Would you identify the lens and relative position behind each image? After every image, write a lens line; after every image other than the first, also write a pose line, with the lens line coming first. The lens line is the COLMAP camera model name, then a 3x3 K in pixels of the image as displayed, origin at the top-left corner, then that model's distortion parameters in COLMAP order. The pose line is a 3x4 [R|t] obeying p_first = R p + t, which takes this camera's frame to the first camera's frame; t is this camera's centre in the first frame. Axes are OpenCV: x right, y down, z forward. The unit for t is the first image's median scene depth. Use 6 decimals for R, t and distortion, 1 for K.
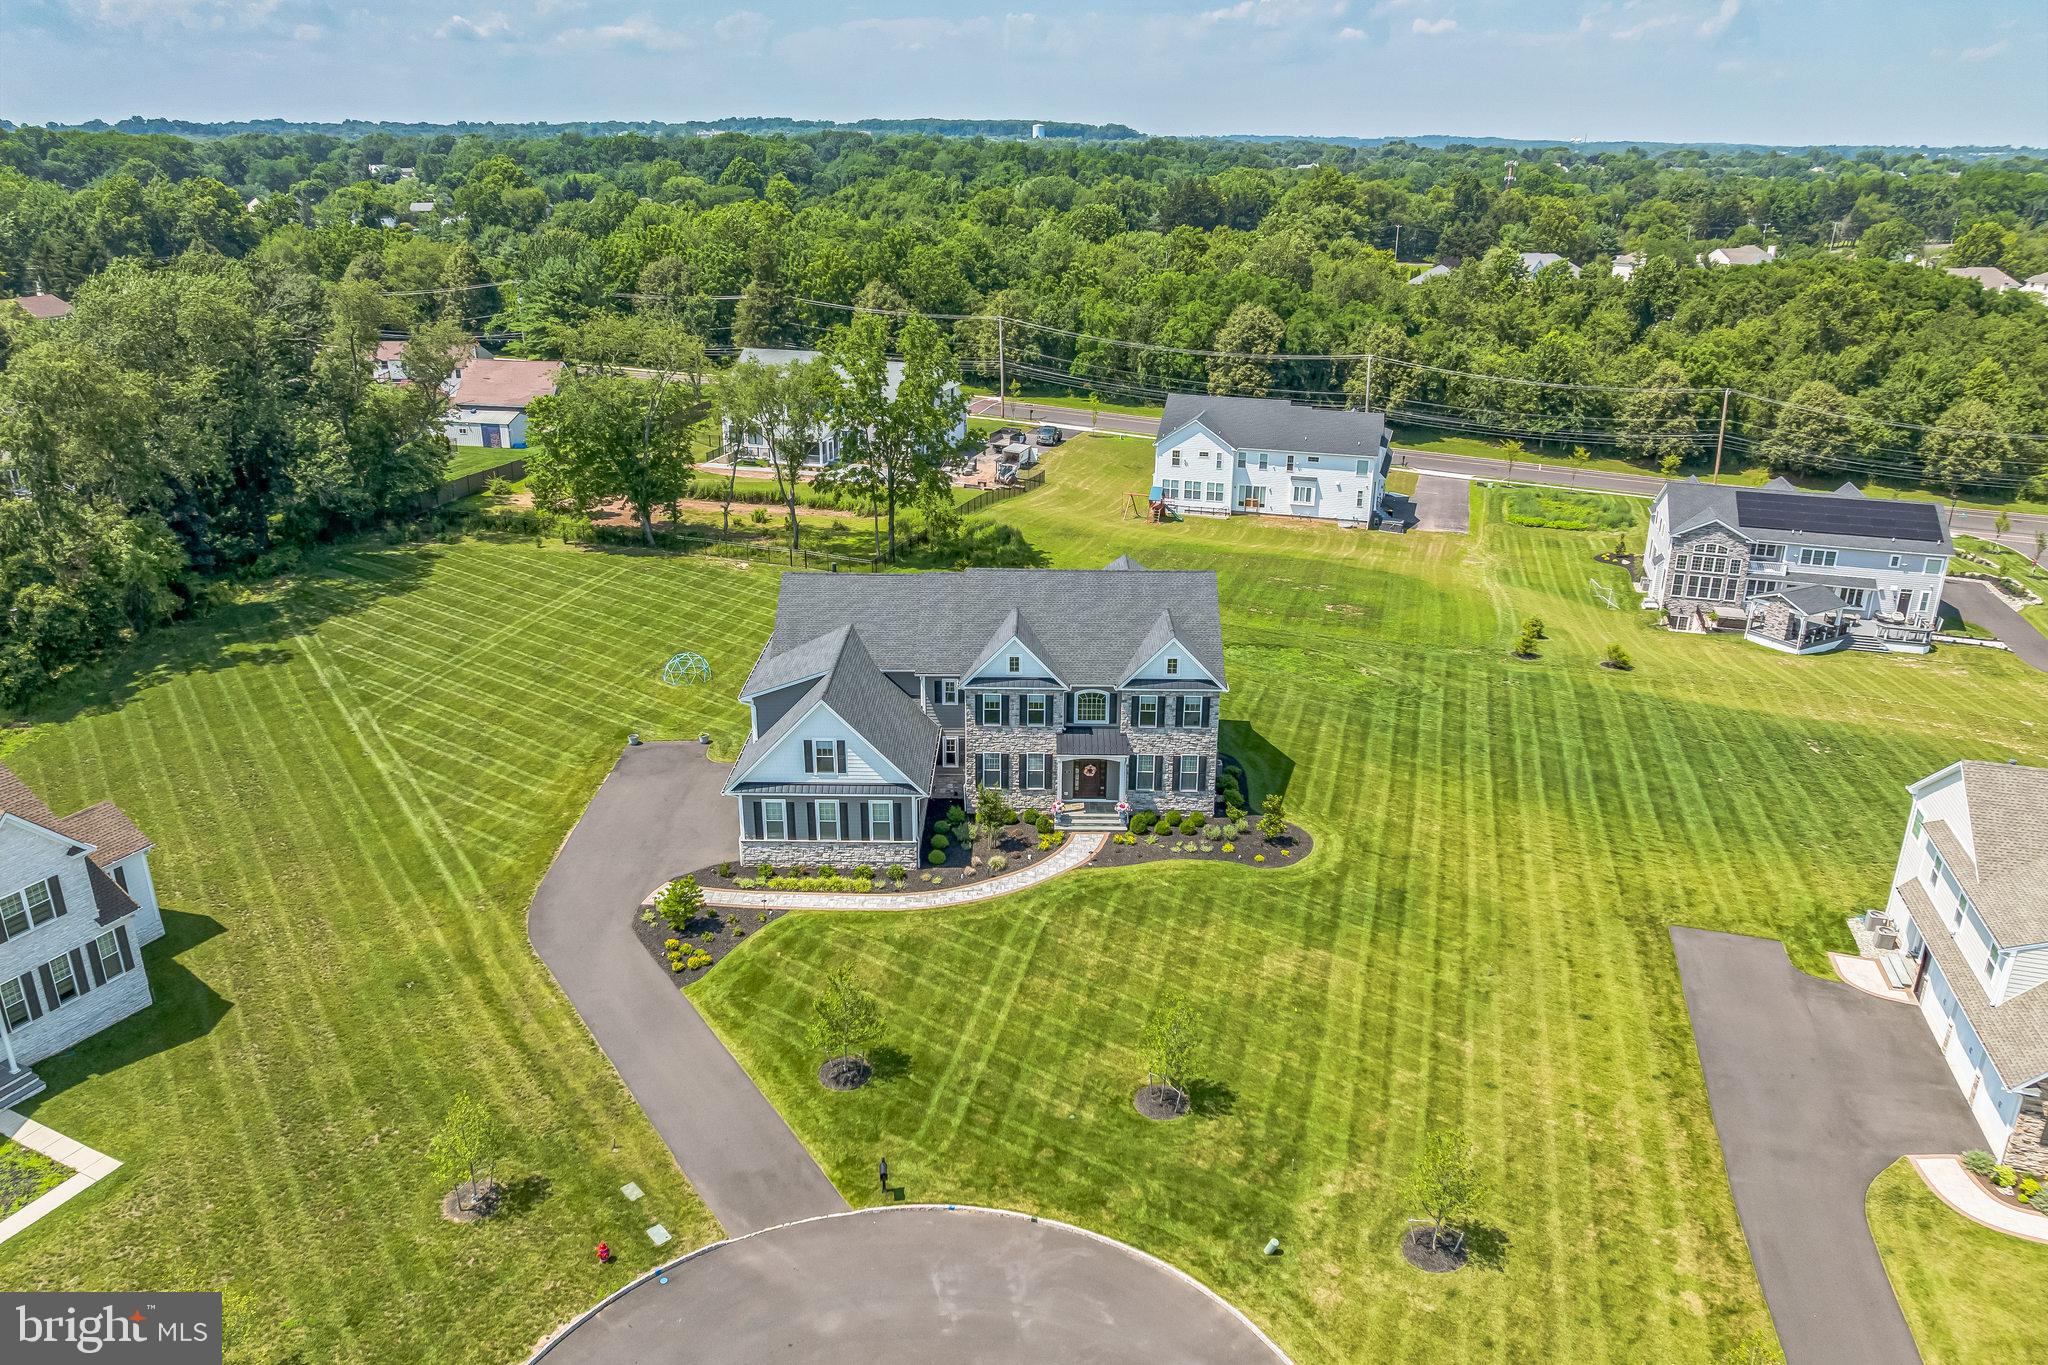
lens RADIAL K [[1439.5, 0, 1024.0], [0, 1439.5, 682.5], [0, 0, 1]] dist [-0.032687, -0.006561]
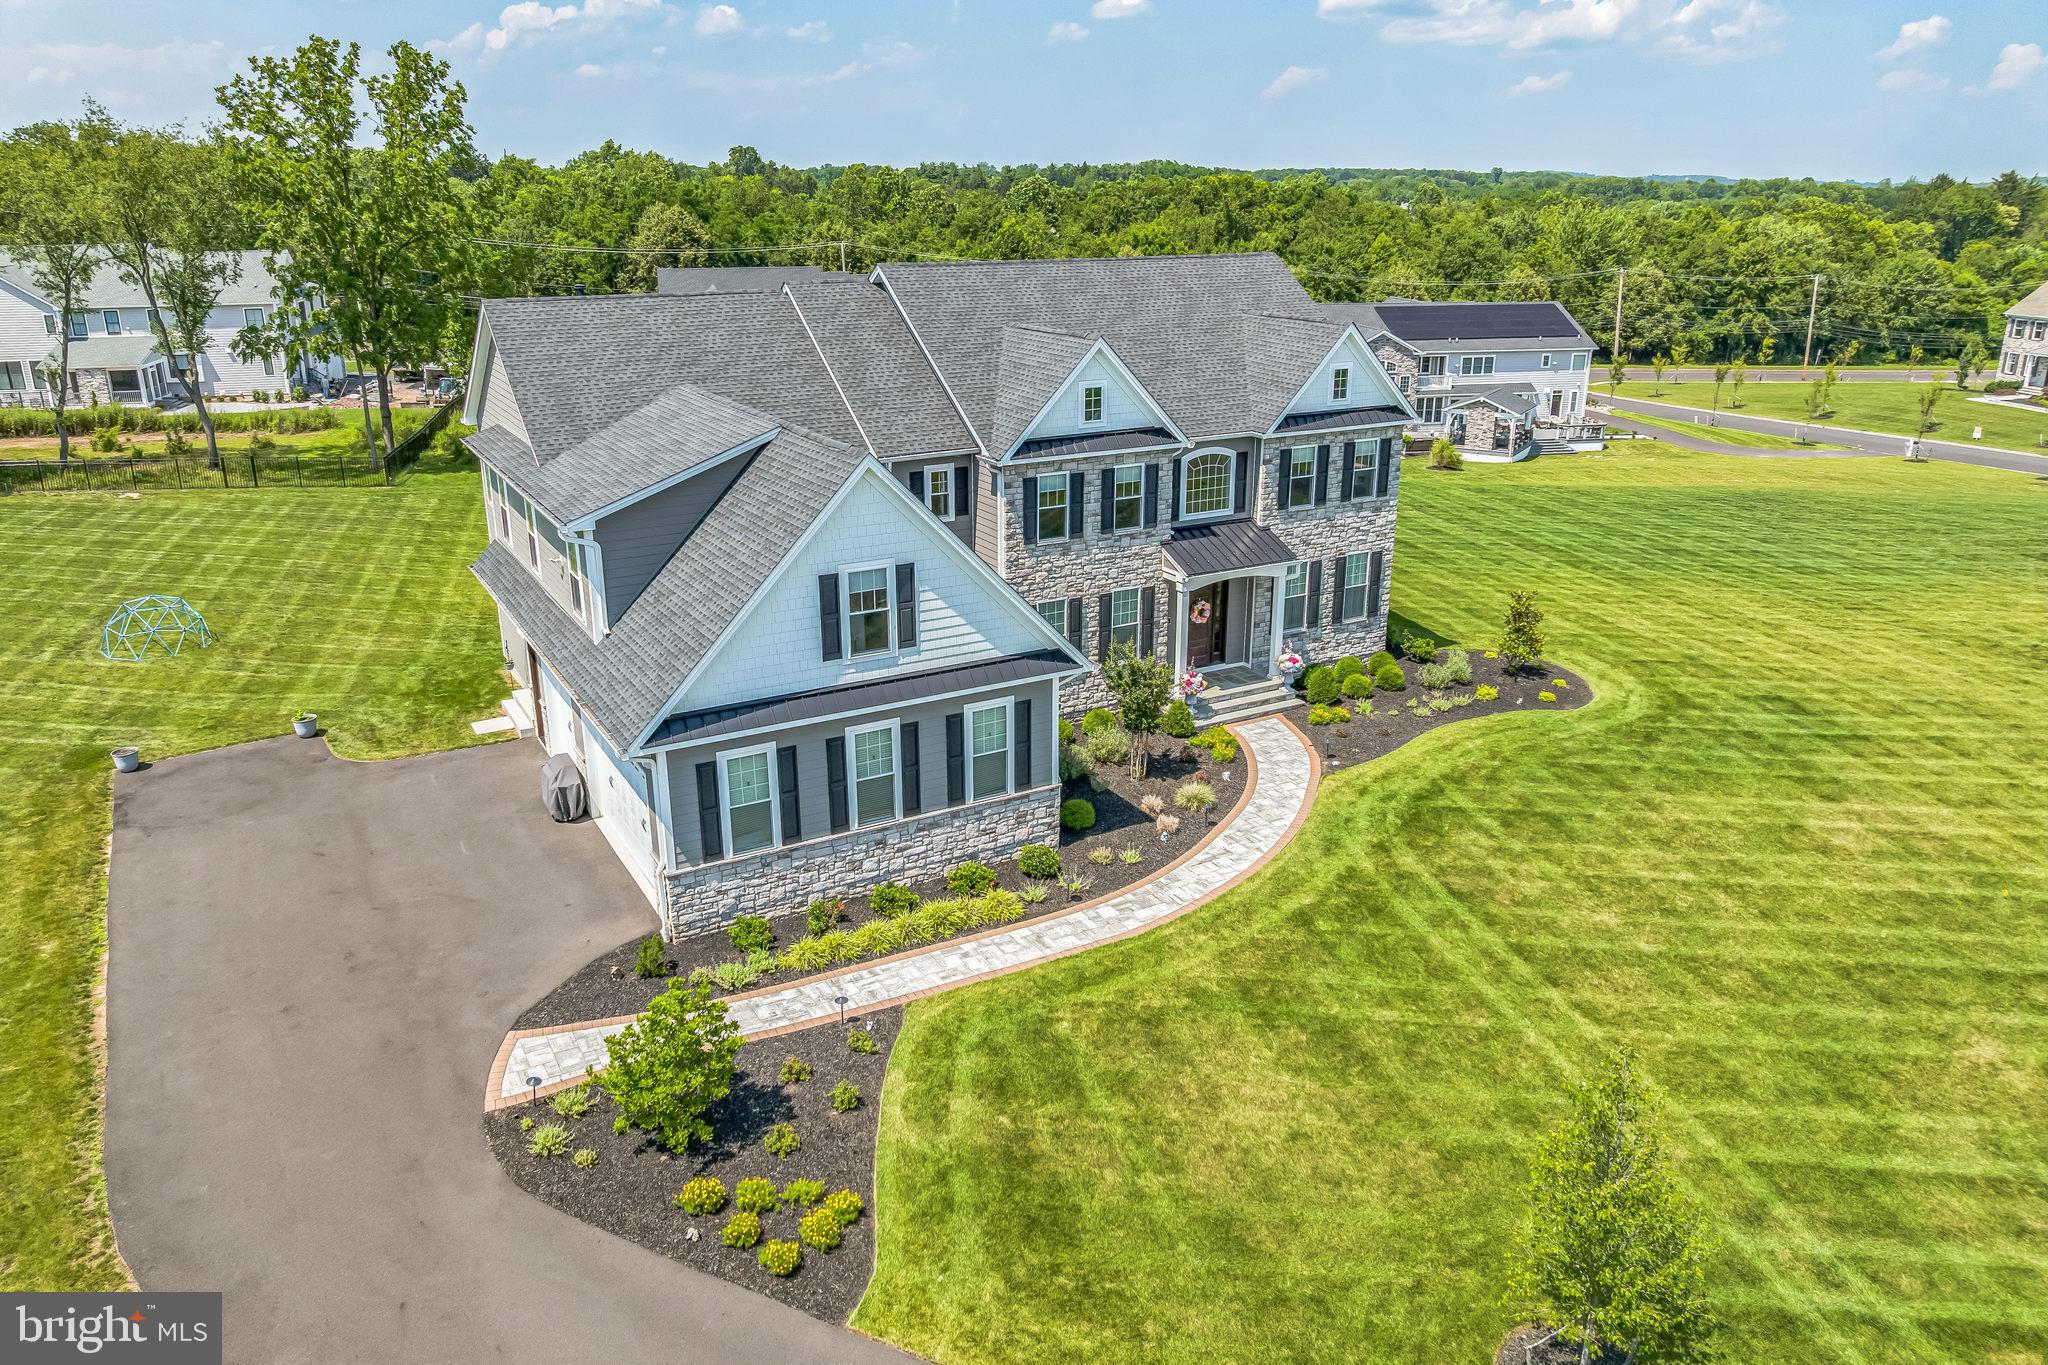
lens RADIAL K [[1439.5, 0, 1024.0], [0, 1439.5, 682.5], [0, 0, 1]] dist [-0.032687, -0.006561]
pose [[0.864862, -0.171214, 0.471911, -0.267701], [0.182318, 0.982982, 0.022506, 0.063637], [-0.467733, 0.066574, 0.881359, 0.573812]]
